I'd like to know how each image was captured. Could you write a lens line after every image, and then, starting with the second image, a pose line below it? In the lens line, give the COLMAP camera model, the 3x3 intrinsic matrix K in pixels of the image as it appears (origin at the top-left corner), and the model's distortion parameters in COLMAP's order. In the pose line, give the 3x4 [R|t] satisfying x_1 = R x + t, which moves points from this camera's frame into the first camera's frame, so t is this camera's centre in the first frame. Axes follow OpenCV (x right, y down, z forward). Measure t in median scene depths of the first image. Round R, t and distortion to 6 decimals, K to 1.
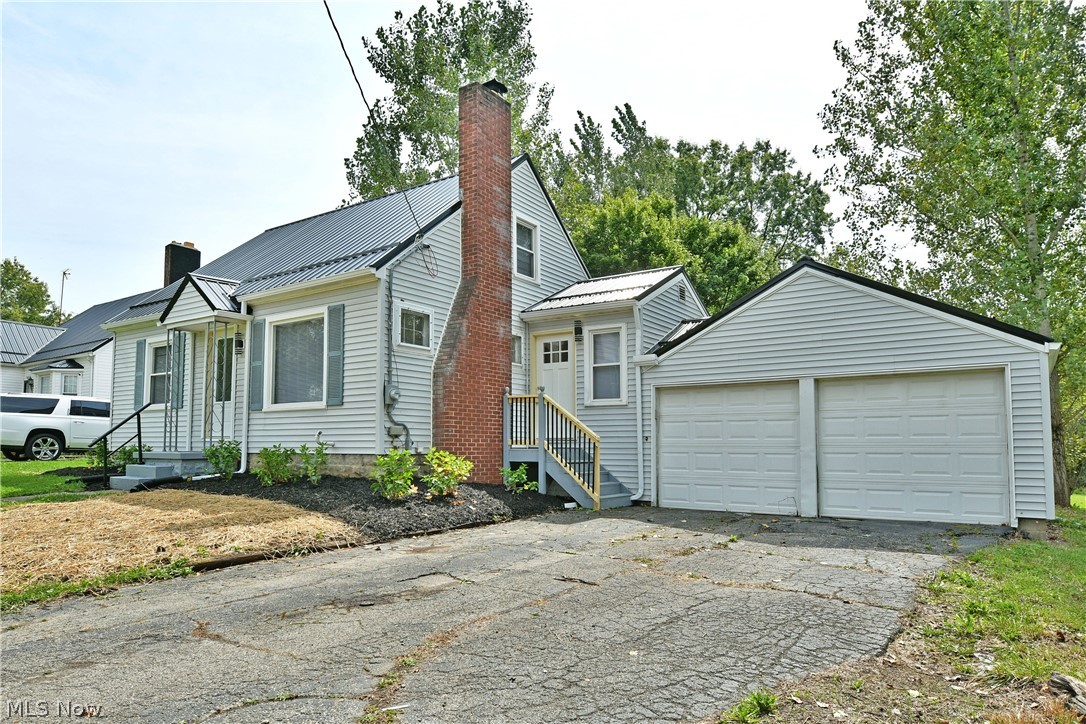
lens RADIAL K [[667.3, 0, 523.9], [0, 667.3, 389.6], [0, 0, 1]] dist [-0.003641, -0.000279]
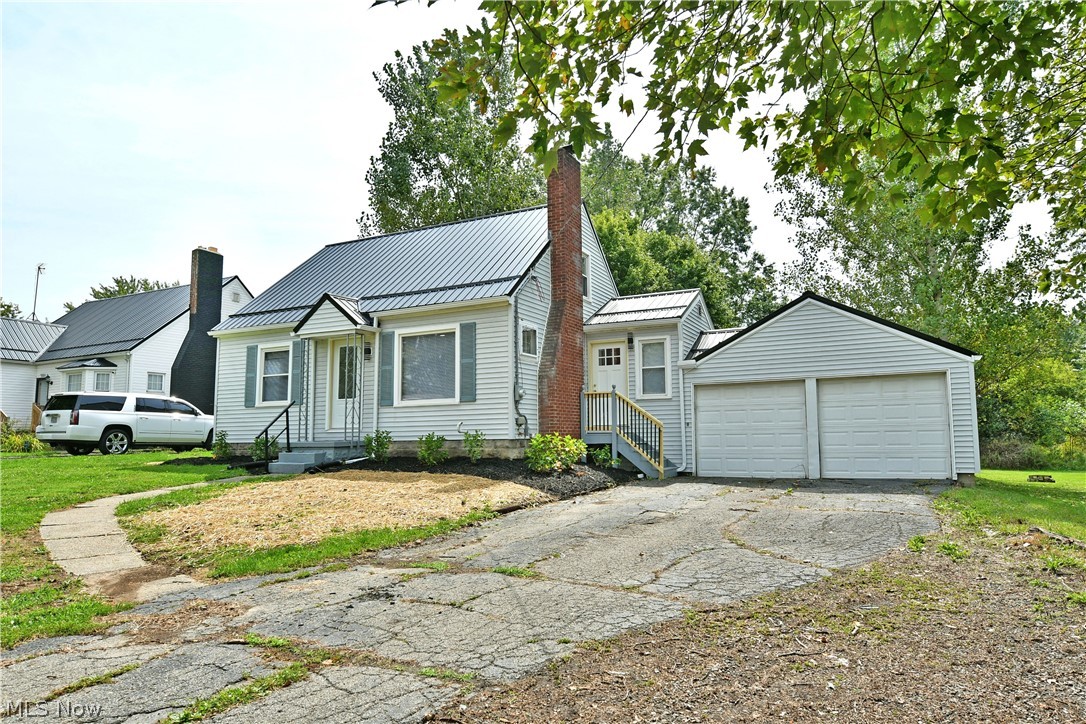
lens RADIAL K [[660.9, 0, 543.0], [0, 660.9, 362.0], [0, 0, 1]] dist [-0.003745, -0.001893]
pose [[0.988196, -0.000979, 0.153194, -0.292289], [0.005098, 0.999636, -0.026500, -0.015399], [-0.153112, 0.026968, 0.987841, -0.234659]]
